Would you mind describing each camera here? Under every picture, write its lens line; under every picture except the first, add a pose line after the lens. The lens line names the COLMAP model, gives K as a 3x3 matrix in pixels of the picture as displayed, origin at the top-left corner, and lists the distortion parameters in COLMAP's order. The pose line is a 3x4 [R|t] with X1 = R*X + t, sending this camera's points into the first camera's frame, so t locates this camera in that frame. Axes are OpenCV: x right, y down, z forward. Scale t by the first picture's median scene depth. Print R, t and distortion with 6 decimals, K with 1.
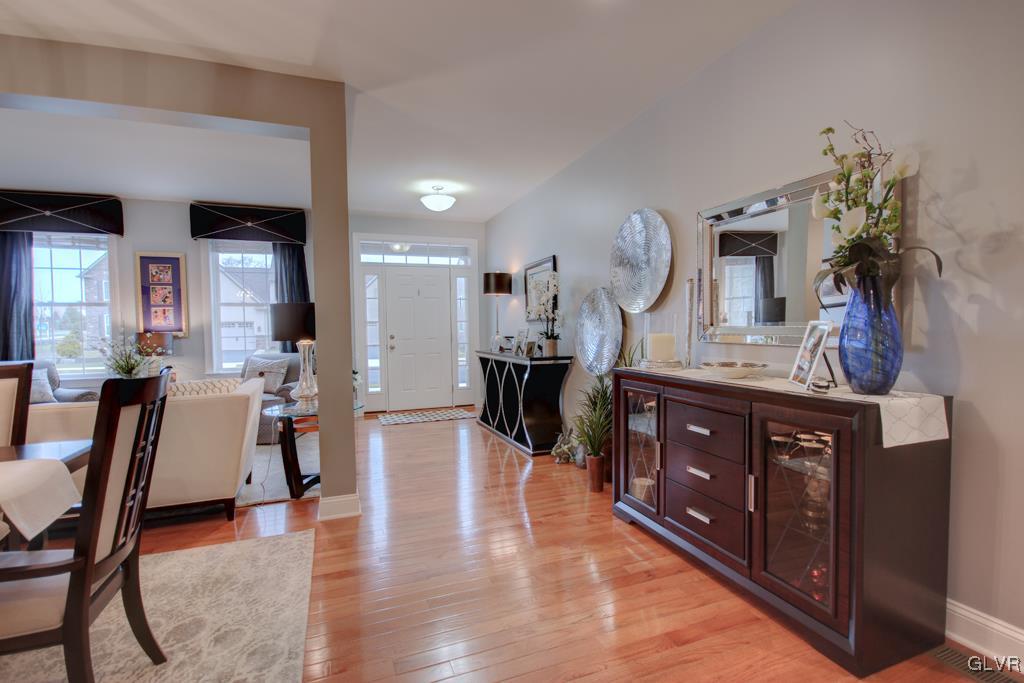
lens RADIAL K [[471.8, 0, 510.7], [0, 471.8, 345.8], [0, 0, 1]] dist [-0.000656, -0.000099]
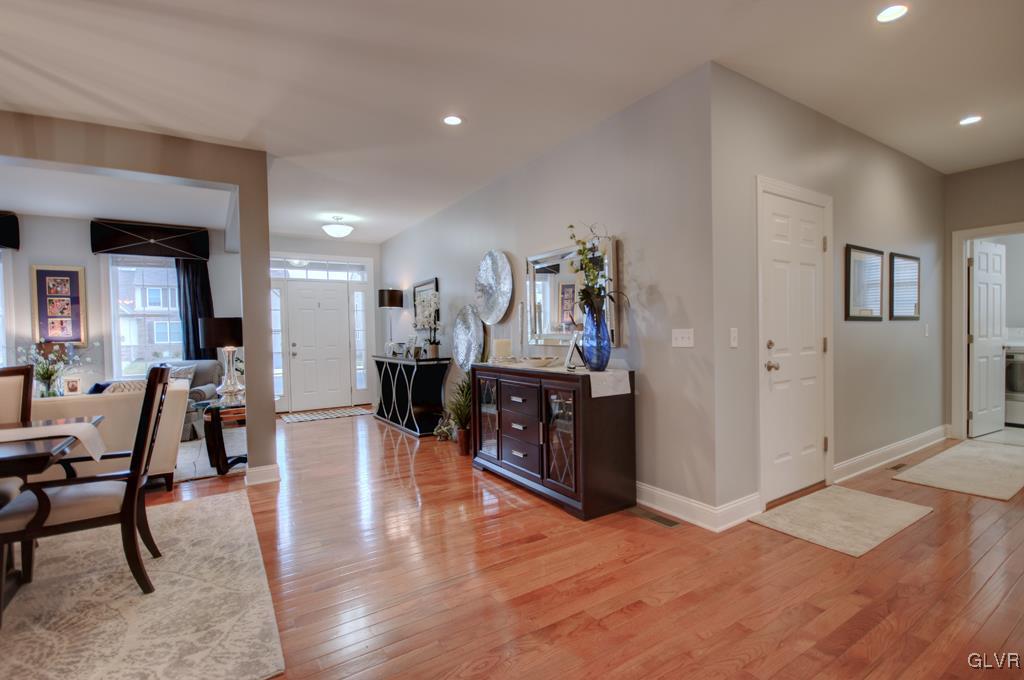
lens RADIAL K [[471.8, 0, 510.7], [0, 471.8, 344.3], [0, 0, 1]] dist [-0.000656, -0.000099]
pose [[0.978231, -0.010941, 0.207230, 0.025505], [0.014680, 0.999756, -0.016516, 0.009138], [-0.206998, 0.019199, 0.978153, -0.280009]]
